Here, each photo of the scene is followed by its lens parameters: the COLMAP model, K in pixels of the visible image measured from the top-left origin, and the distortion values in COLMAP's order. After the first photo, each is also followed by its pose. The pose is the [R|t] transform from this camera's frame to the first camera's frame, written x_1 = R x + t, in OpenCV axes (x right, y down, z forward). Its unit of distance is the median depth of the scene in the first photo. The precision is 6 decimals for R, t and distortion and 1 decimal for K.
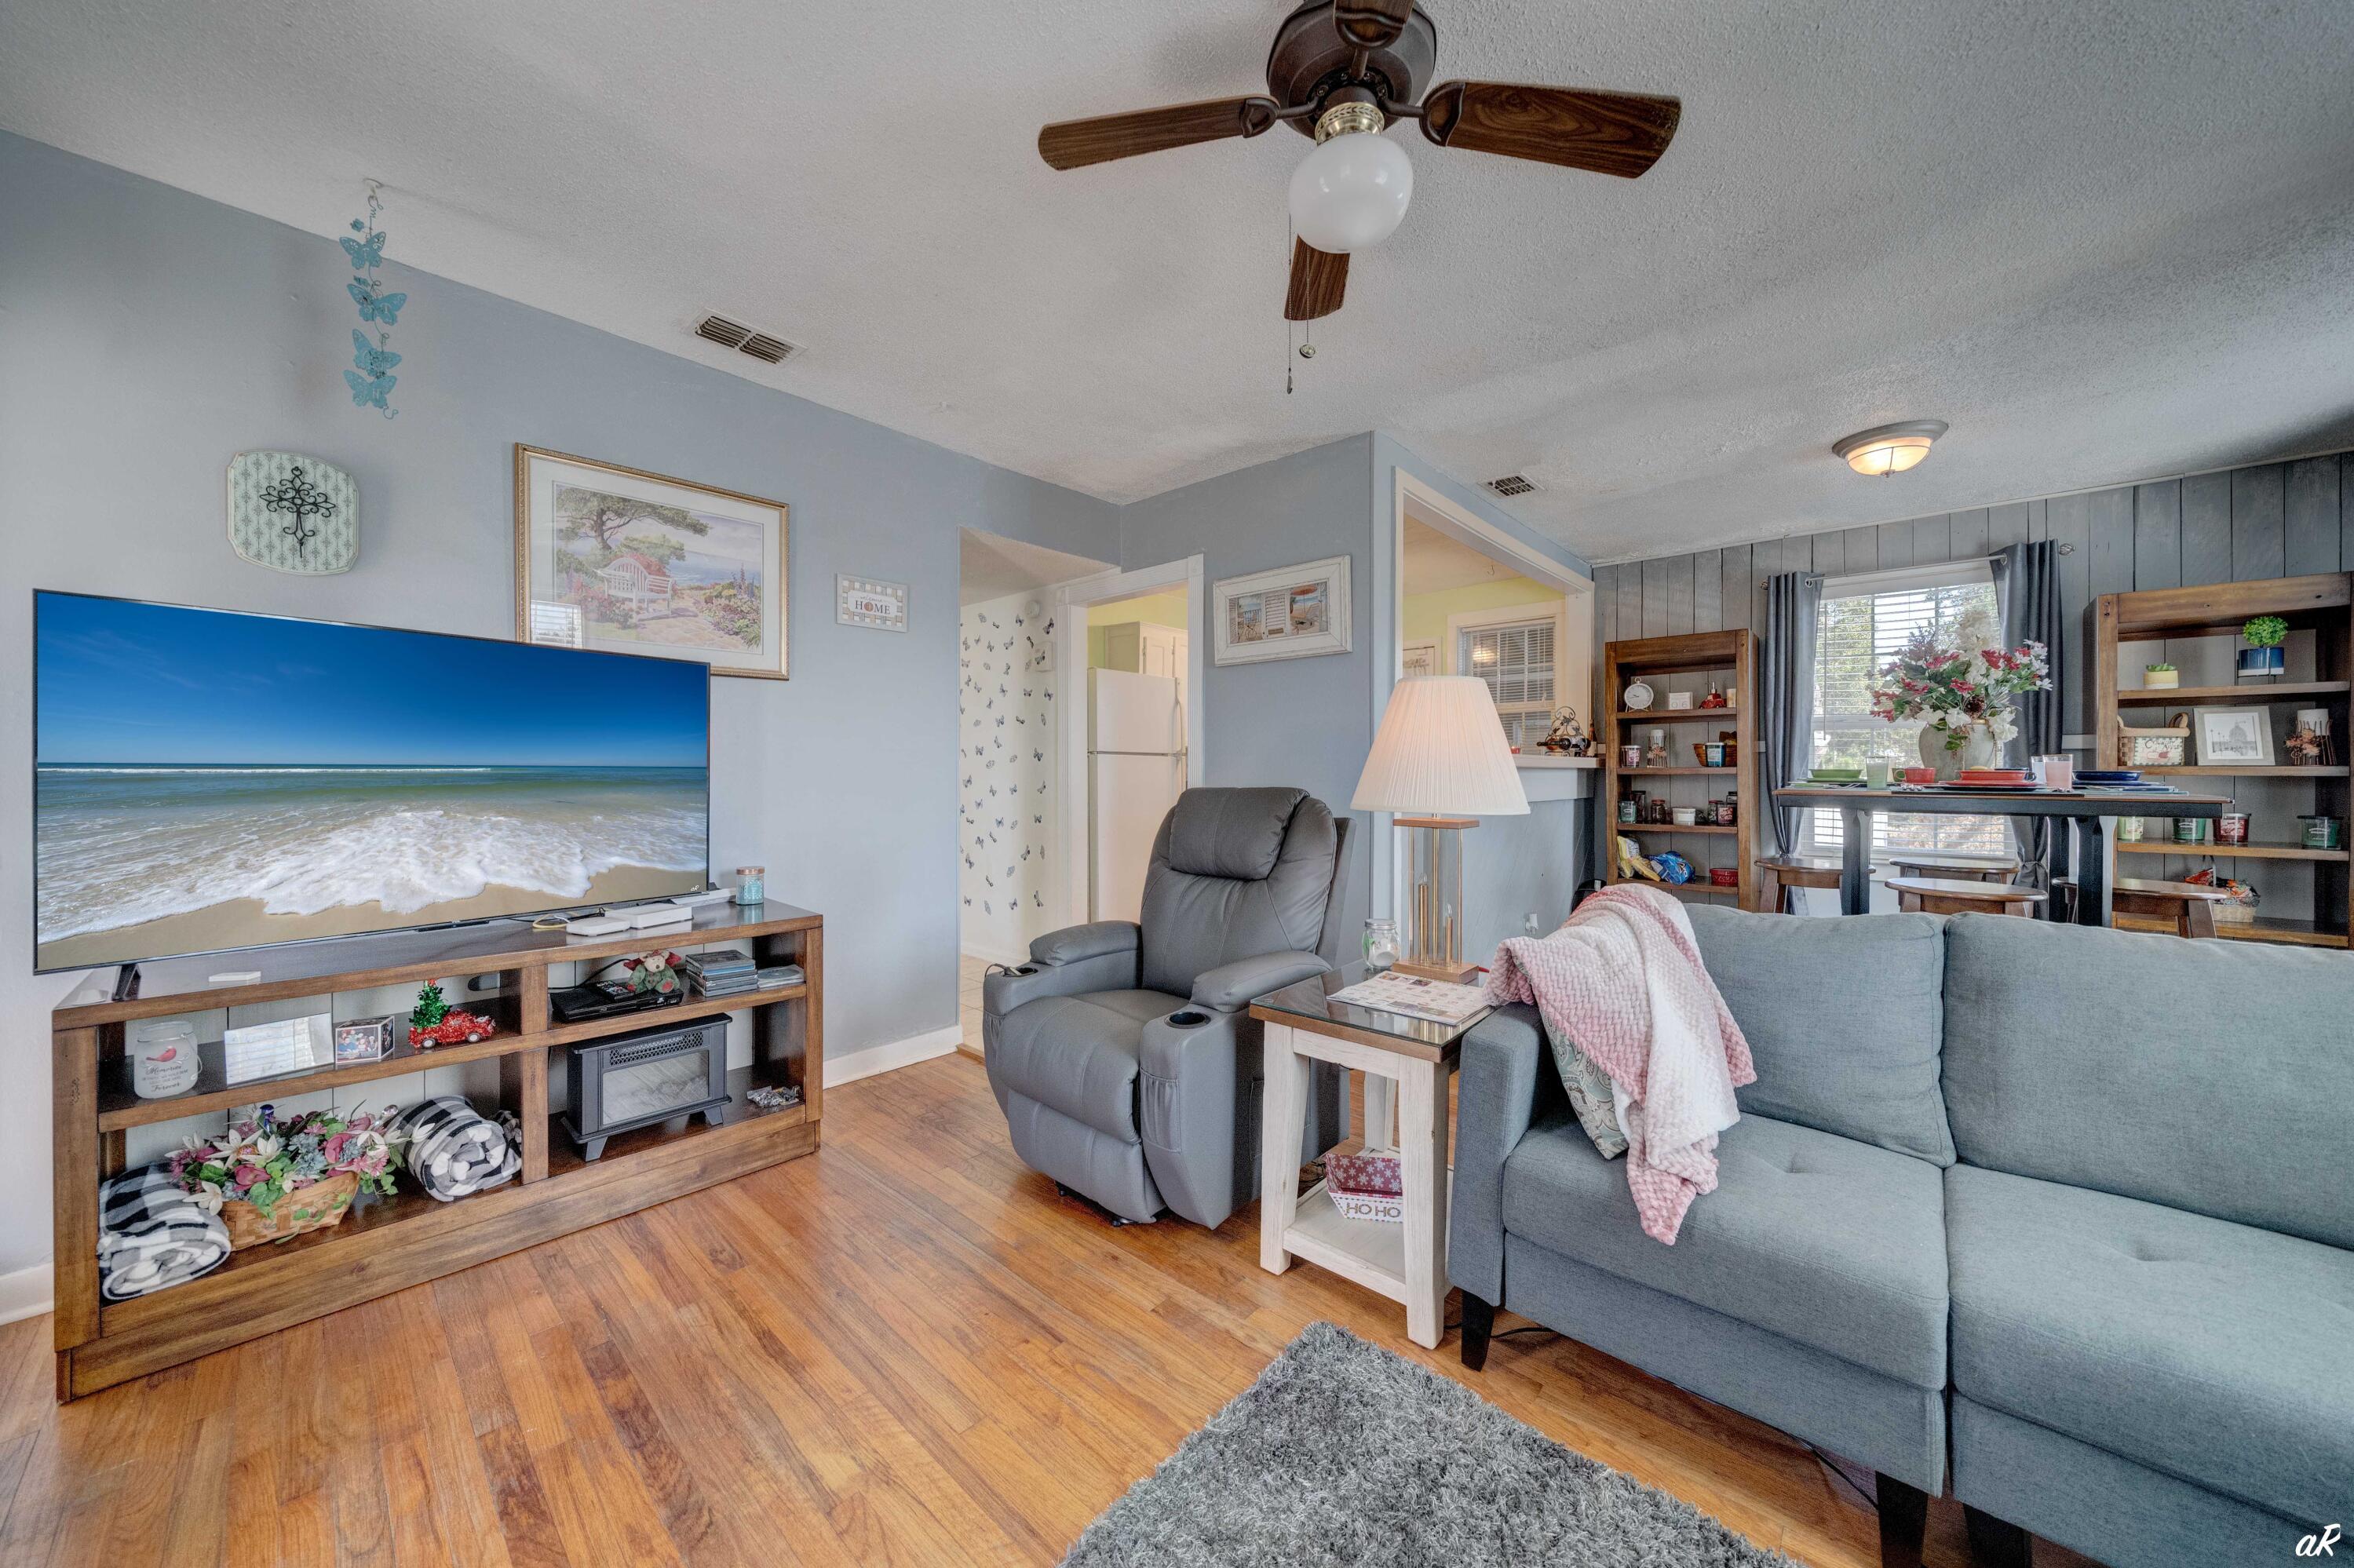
lens RADIAL K [[797.8, 0, 1165.6], [0, 797.8, 773.3], [0, 0, 1]] dist [-0.007279, 0.000011]
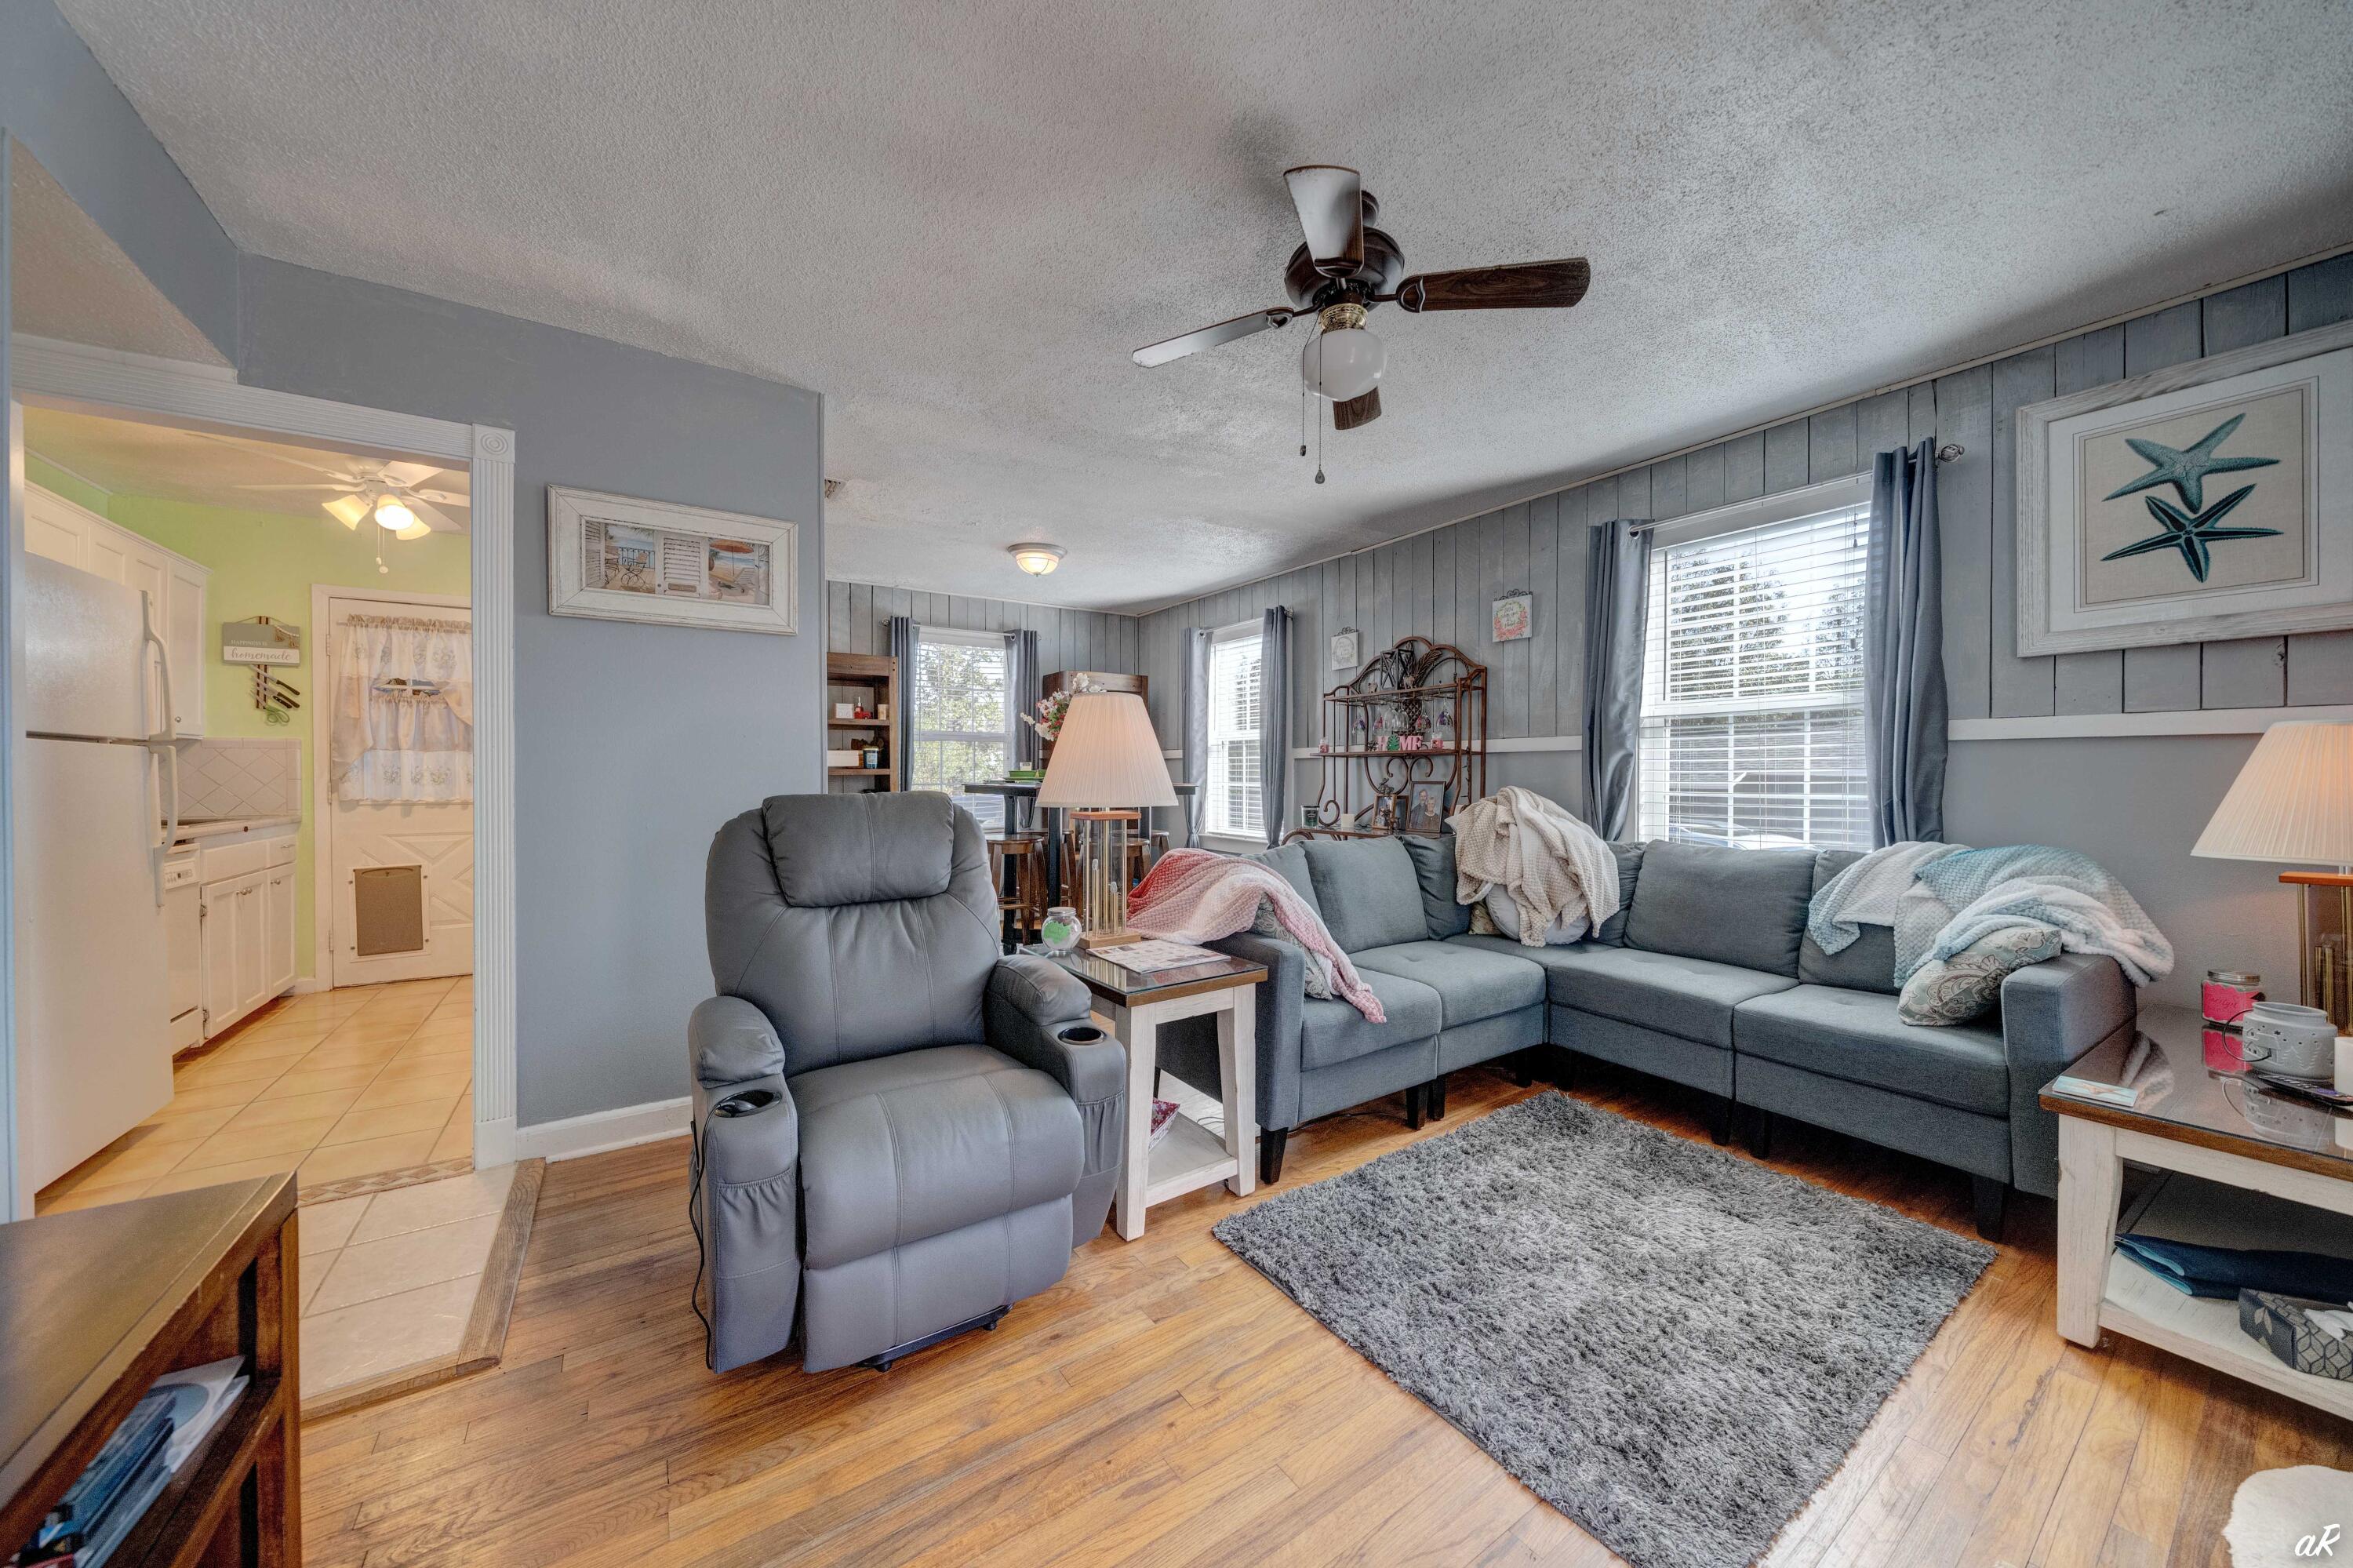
lens RADIAL K [[797.5, 0, 1171.6], [0, 797.5, 774.5], [0, 0, 1]] dist [-0.007279, 0.000011]
pose [[0.244451, -0.004040, 0.969653, -0.576697], [0.003511, 0.999988, 0.003281, -0.002299], [-0.969655, 0.002603, 0.244462, 0.443036]]
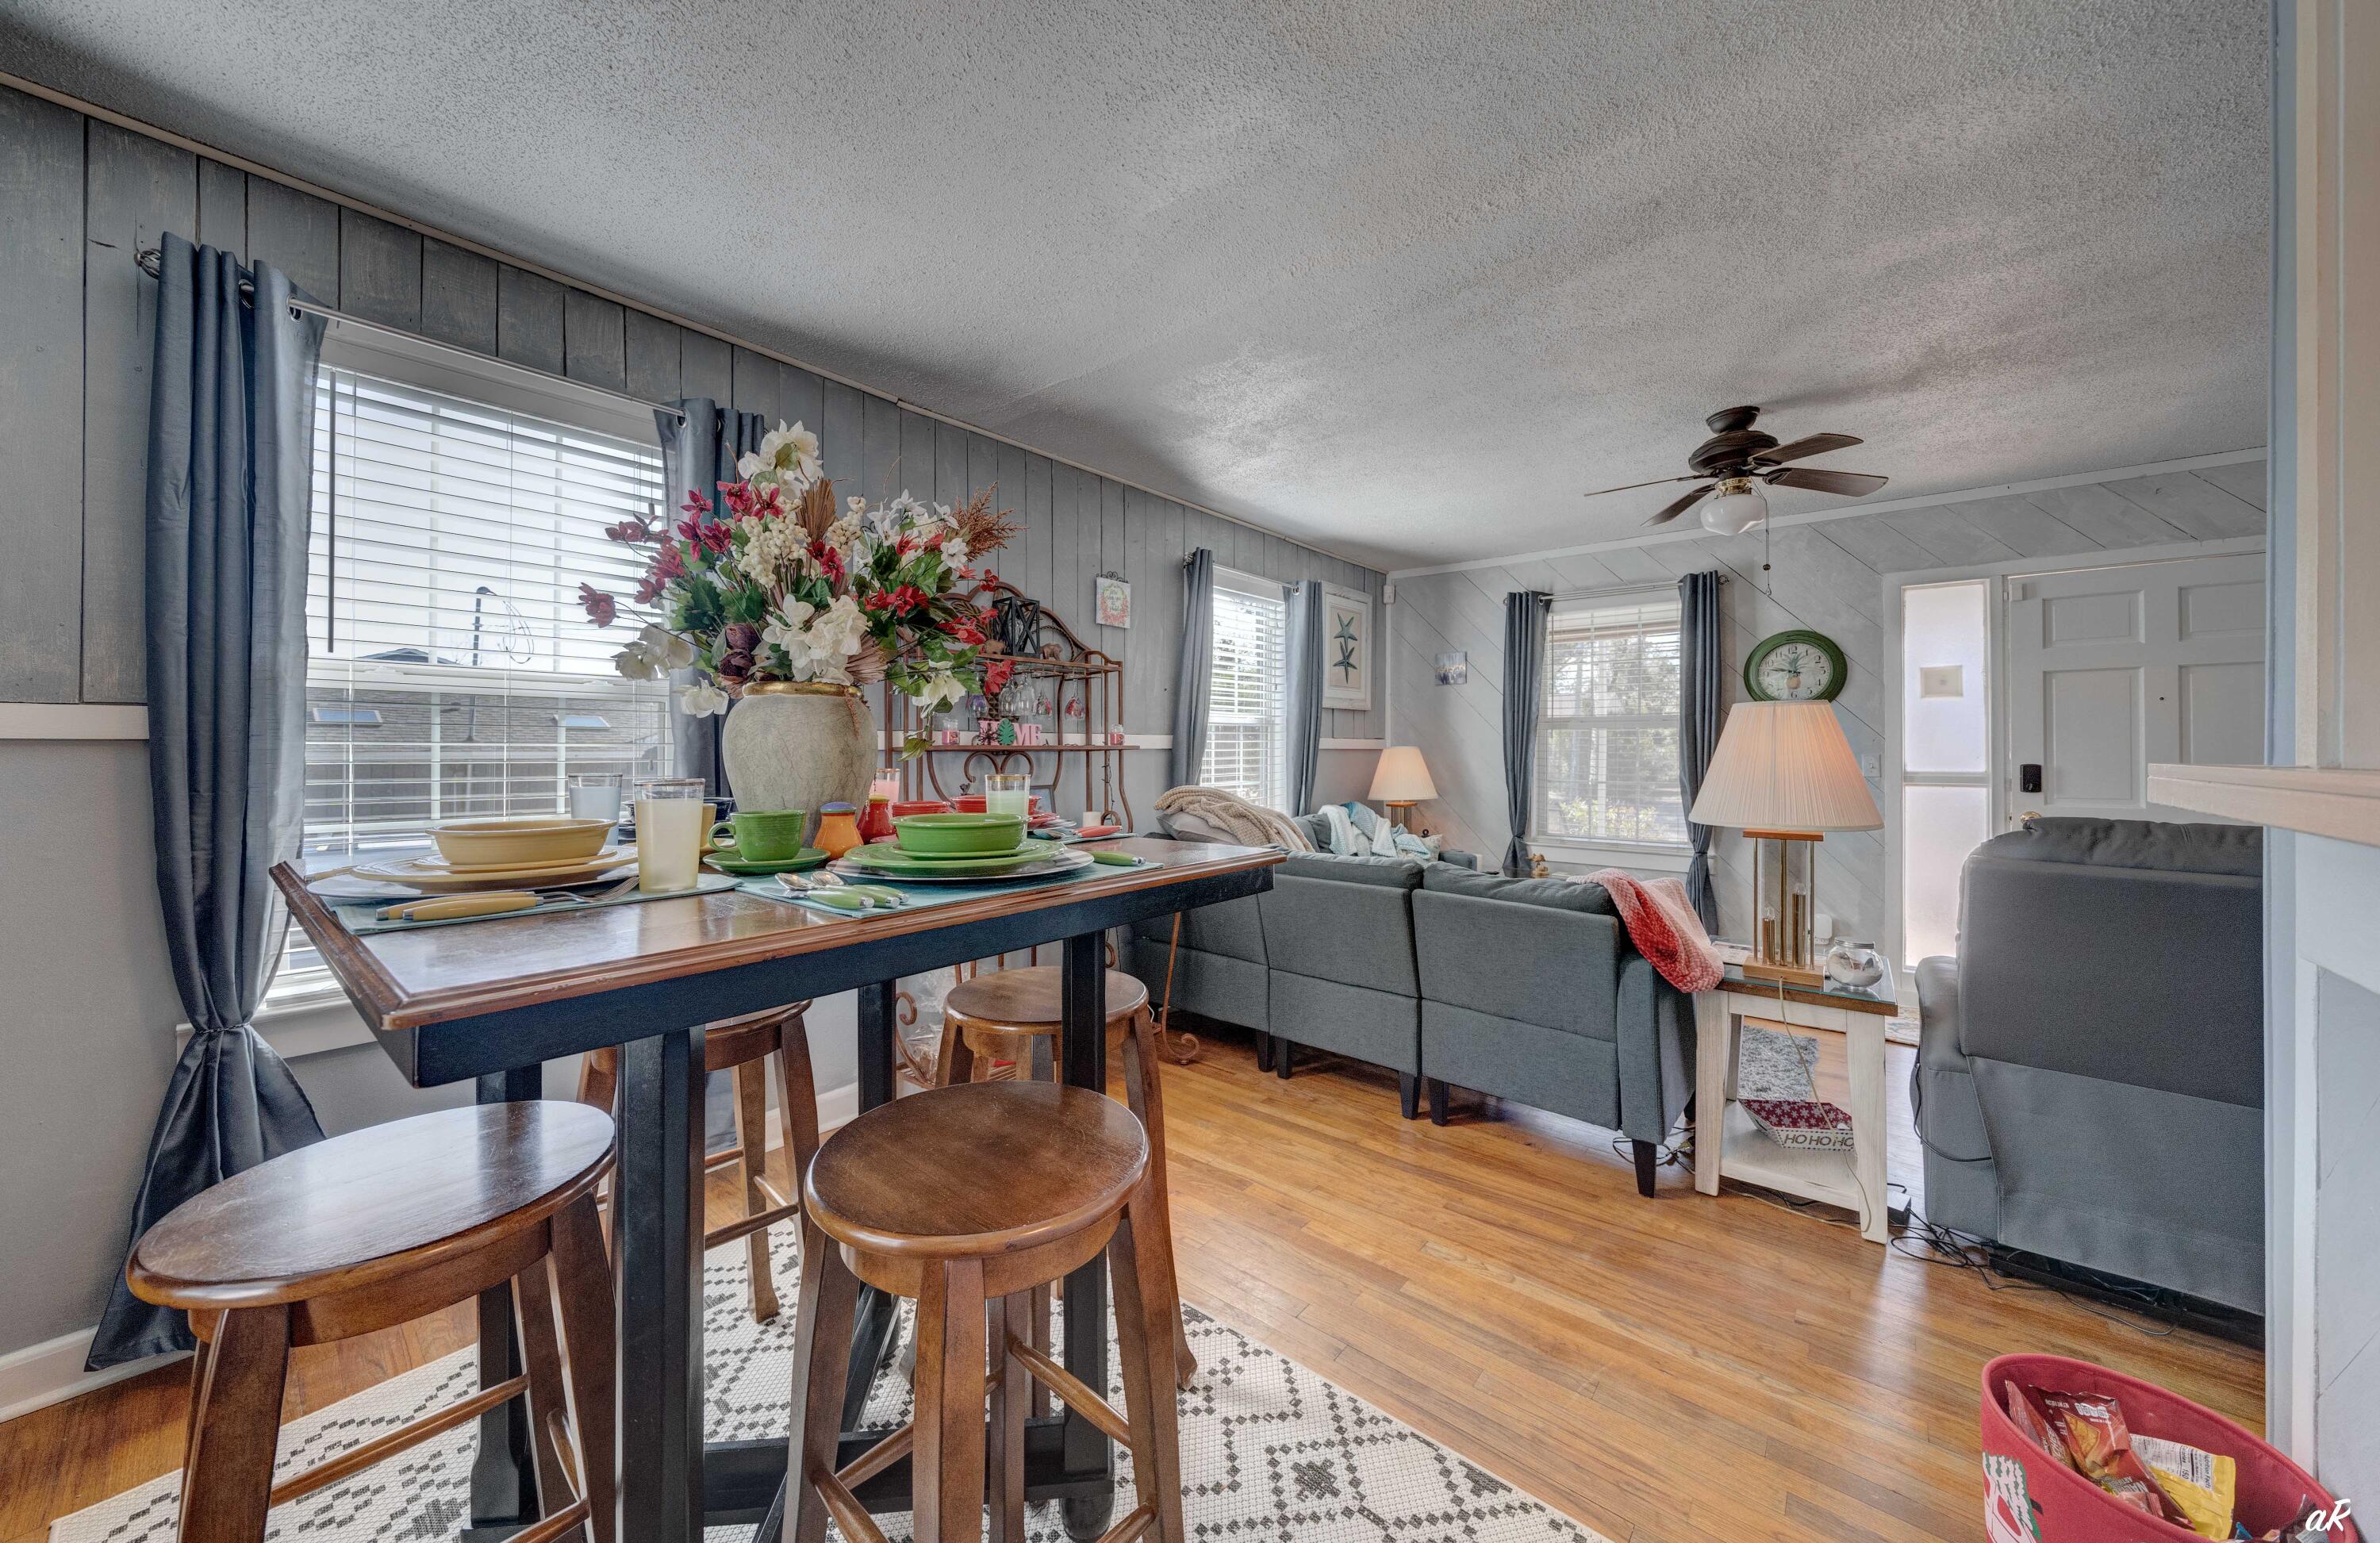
lens RADIAL K [[819.9, 0, 1188.8], [0, 819.9, 752.6], [0, 0, 1]] dist [-0.009199, -0.000092]
pose [[-0.999604, -0.003566, -0.027913, 0.886623], [-0.003823, 0.999951, 0.009175, -0.042768], [0.027879, 0.009278, -0.999568, 1.558942]]
